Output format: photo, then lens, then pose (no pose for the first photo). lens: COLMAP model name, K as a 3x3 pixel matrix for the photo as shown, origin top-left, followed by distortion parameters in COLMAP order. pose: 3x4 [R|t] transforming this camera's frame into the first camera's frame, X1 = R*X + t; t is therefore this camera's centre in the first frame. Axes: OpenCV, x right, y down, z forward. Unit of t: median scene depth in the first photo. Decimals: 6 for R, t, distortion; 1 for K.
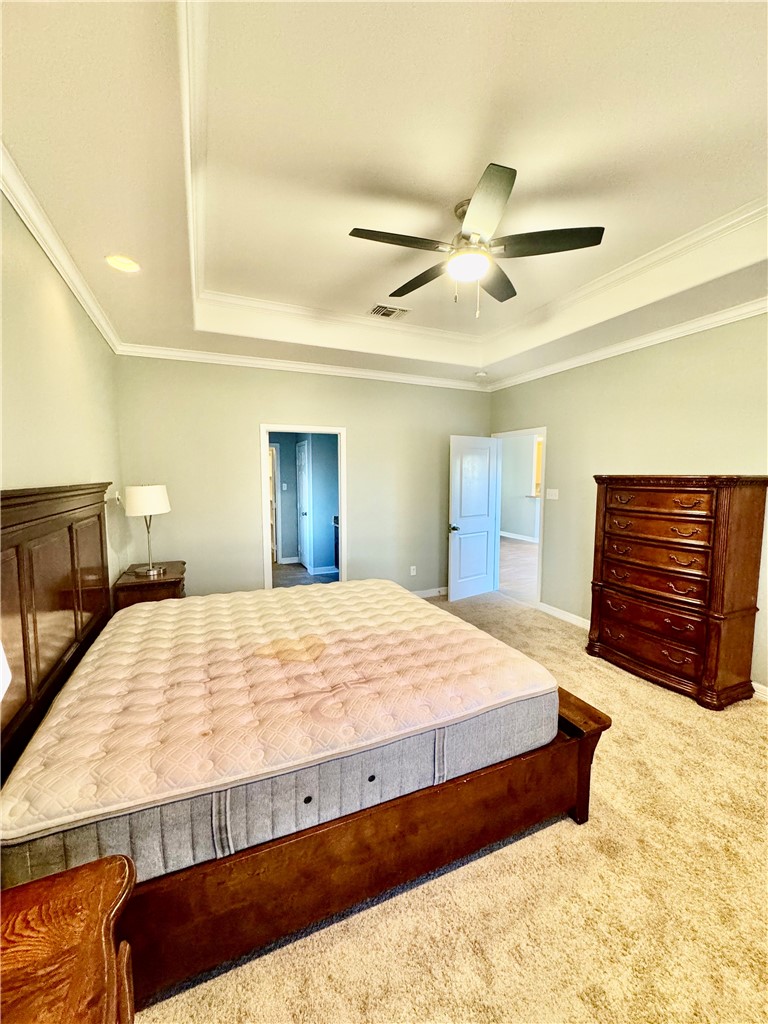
lens RADIAL K [[408.4, 0, 383.9], [0, 408.4, 513.2], [0, 0, 1]] dist [-0.003716, 0.000036]
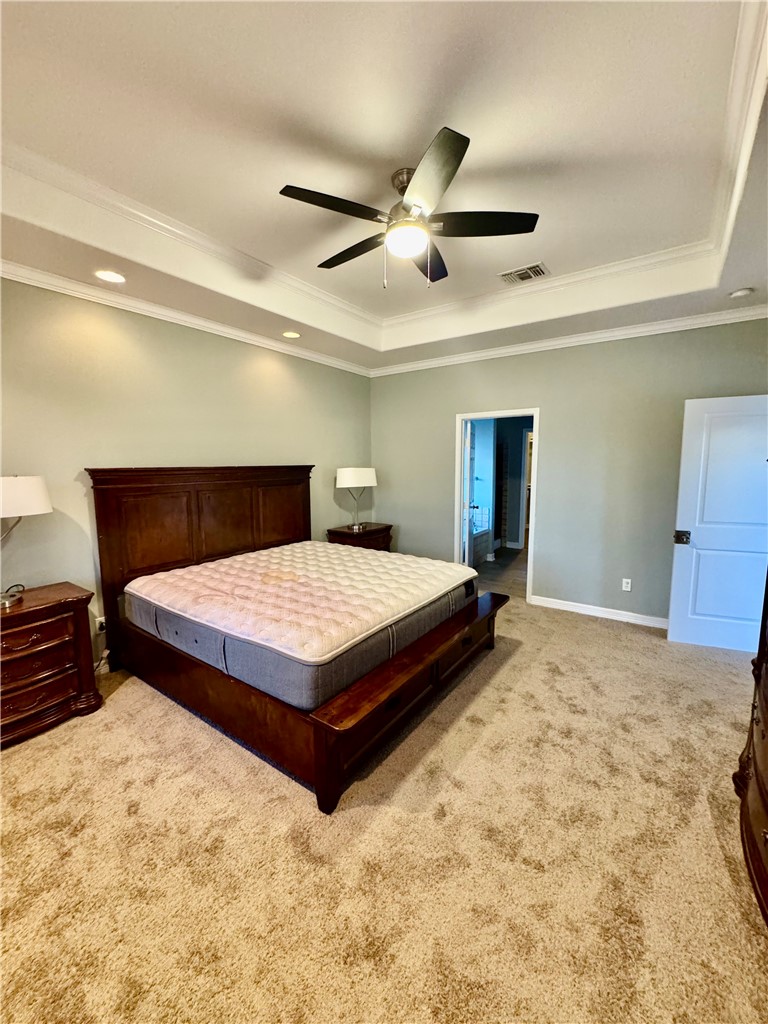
lens RADIAL K [[414.5, 0, 383.0], [0, 414.5, 508.0], [0, 0, 1]] dist [0.000034, -0.000043]
pose [[0.514314, 0.096319, -0.852176, 0.735191], [-0.075535, 0.994899, 0.066863, -0.028723], [0.854269, 0.029981, 0.518965, 0.315613]]
